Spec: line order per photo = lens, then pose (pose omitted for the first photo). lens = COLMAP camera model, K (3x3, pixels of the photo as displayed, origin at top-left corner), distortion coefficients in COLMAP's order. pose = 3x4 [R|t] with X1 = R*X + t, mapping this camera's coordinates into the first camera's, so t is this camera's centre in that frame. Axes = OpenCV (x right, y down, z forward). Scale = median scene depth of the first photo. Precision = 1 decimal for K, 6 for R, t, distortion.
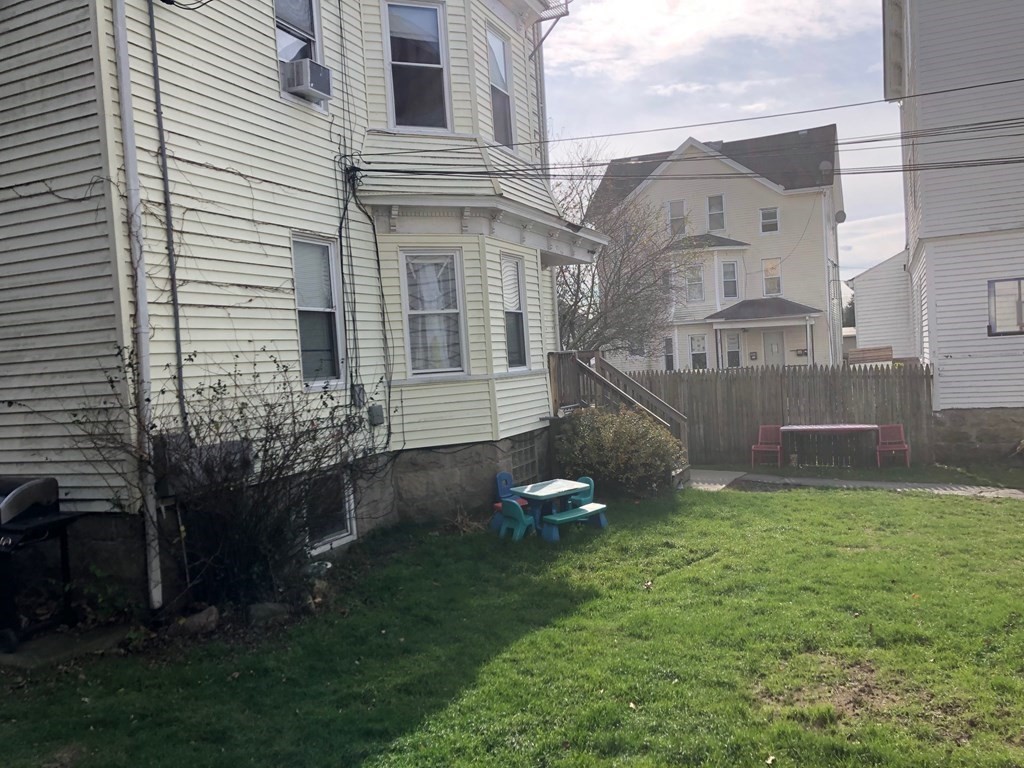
lens RADIAL K [[835.6, 0, 509.9], [0, 835.6, 379.6], [0, 0, 1]] dist [0.062278, -0.059840]
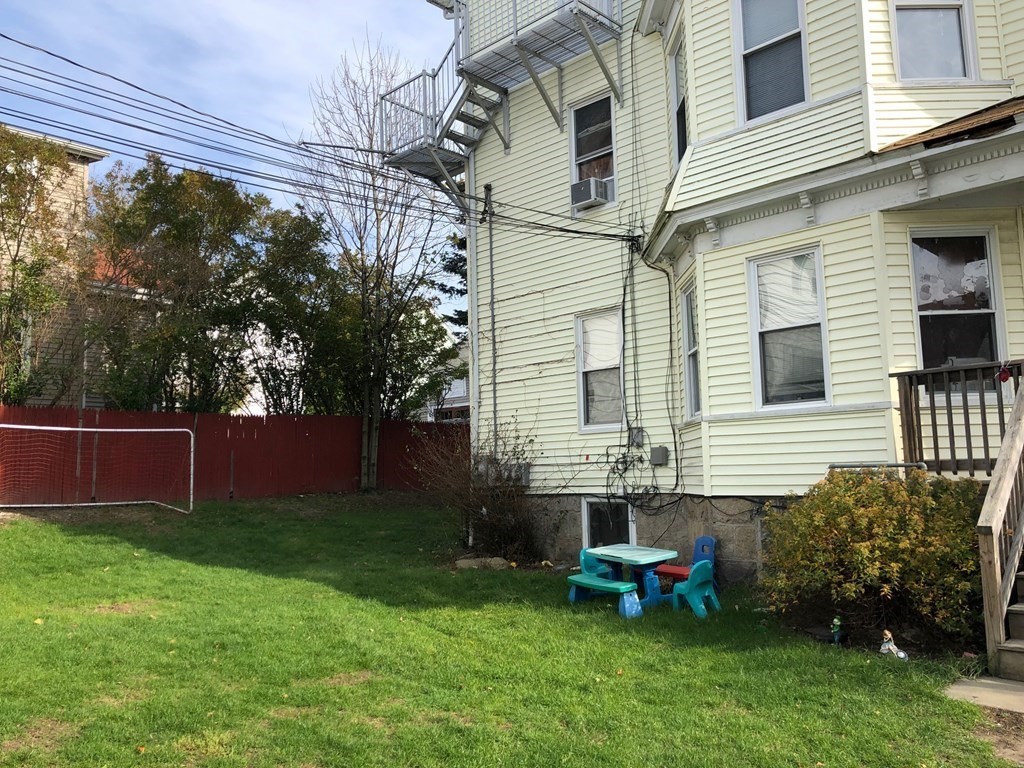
lens RADIAL K [[835.6, 0, 514.3], [0, 835.6, 393.0], [0, 0, 1]] dist [0.062278, -0.059840]
pose [[-0.359176, -0.021942, -0.933012, 0.954117], [0.023502, 0.999194, -0.032546, -0.007999], [0.932974, -0.033617, -0.358371, 1.280334]]
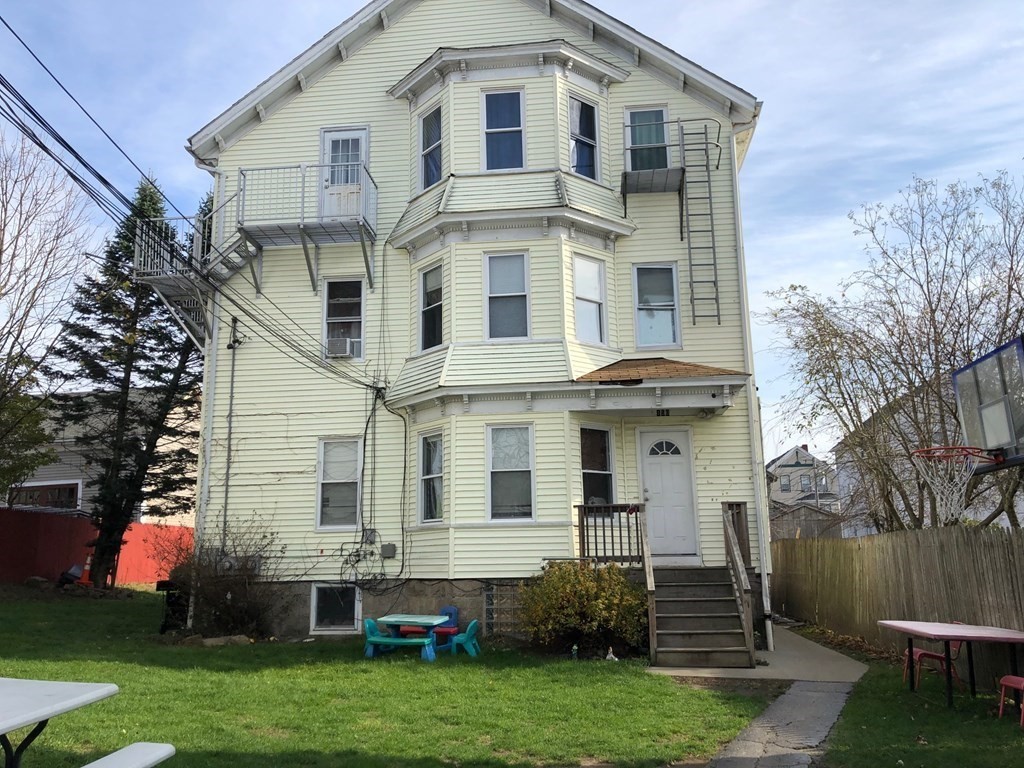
lens RADIAL K [[835.6, 0, 517.7], [0, 835.6, 381.5], [0, 0, 1]] dist [0.062278, -0.059840]
pose [[0.299462, -0.143500, -0.943255, 1.401416], [-0.026856, 0.986965, -0.158676, -0.024357], [0.953730, 0.072850, 0.291705, 0.809459]]
